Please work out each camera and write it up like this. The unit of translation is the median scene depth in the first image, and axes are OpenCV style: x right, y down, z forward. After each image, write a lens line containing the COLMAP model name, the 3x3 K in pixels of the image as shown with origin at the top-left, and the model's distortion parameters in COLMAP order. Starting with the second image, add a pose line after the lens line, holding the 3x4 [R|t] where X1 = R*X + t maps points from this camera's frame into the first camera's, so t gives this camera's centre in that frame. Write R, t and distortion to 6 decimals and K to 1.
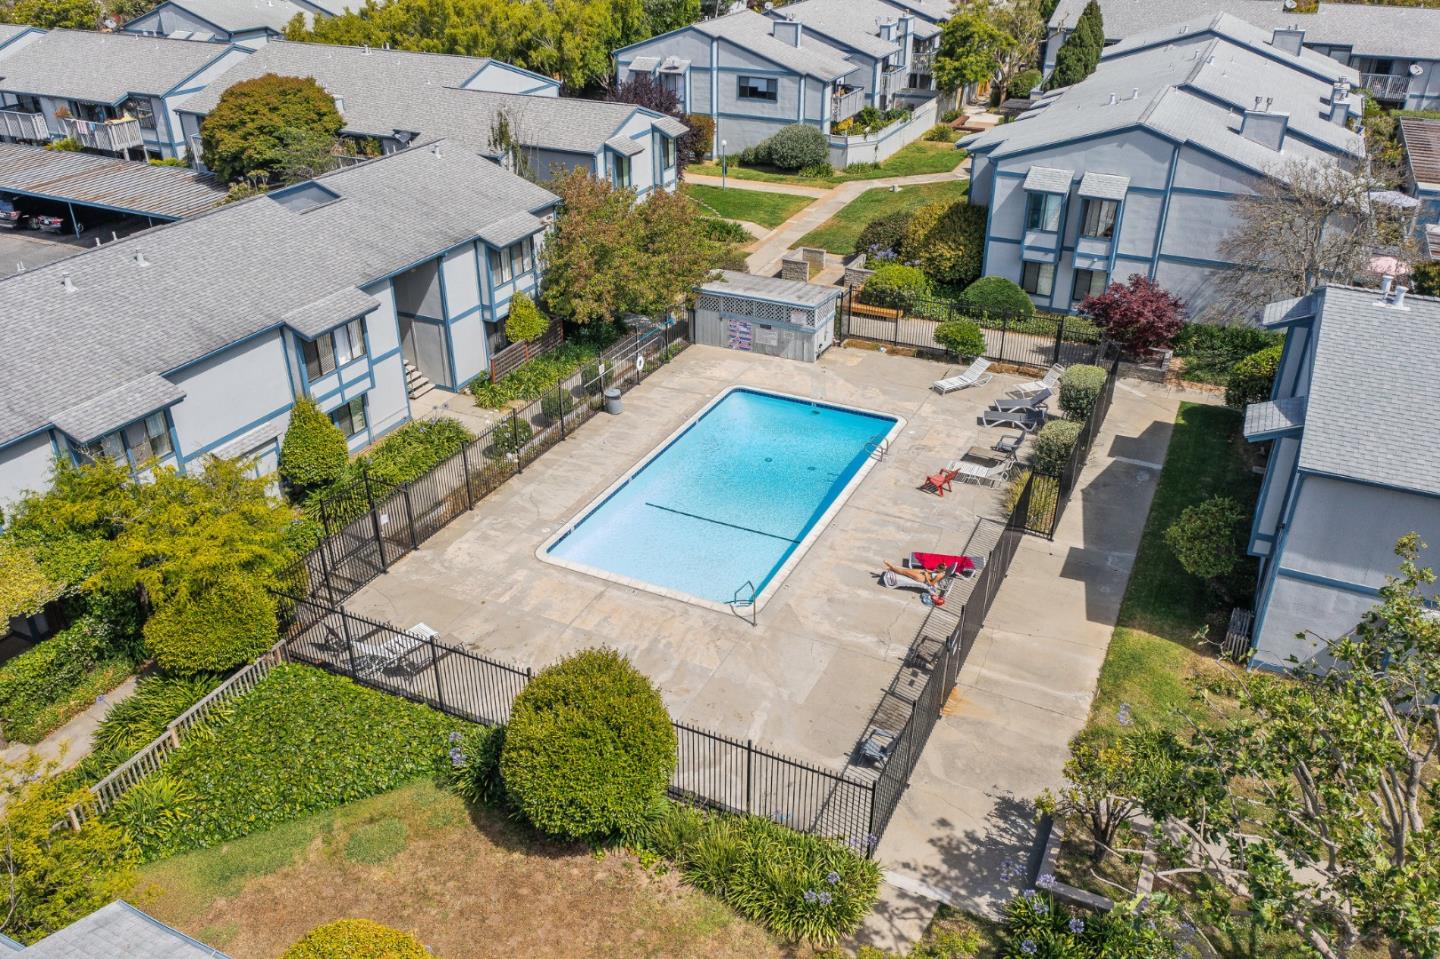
lens RADIAL K [[1134.2, 0, 719.3], [0, 1134.2, 478.6], [0, 0, 1]] dist [0.000979, -0.014035]
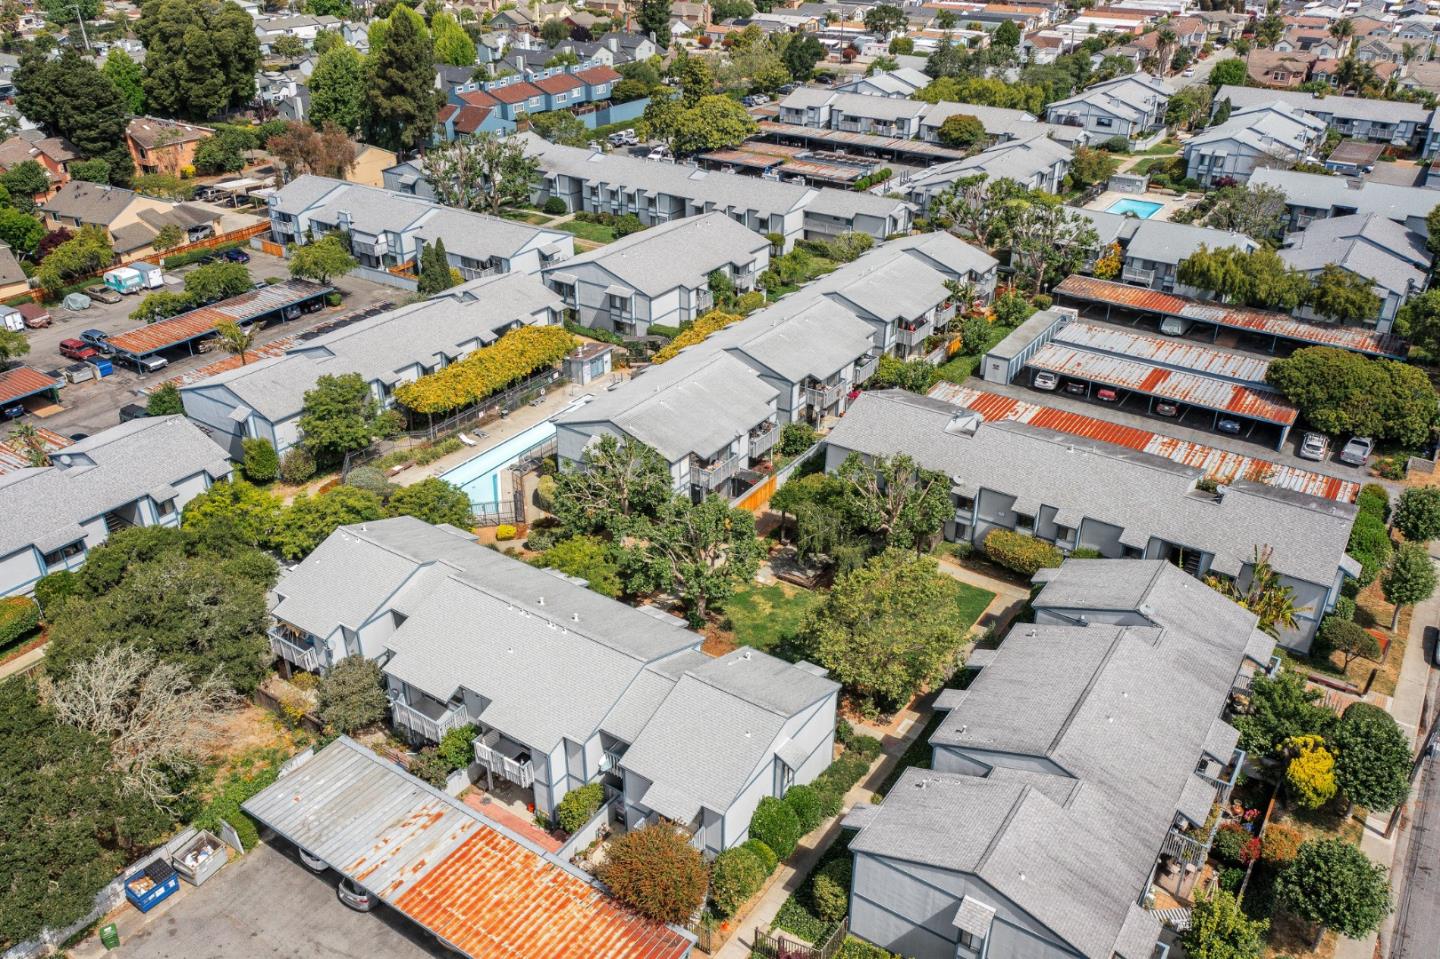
lens RADIAL K [[1134.2, 0, 719.6], [0, 1134.2, 479.5], [0, 0, 1]] dist [0.000979, -0.014035]
pose [[0.990824, 0.067204, -0.117264, -0.451531], [-0.068913, 0.997567, -0.010575, 0.551477], [0.116268, 0.018559, 0.993045, -1.631297]]
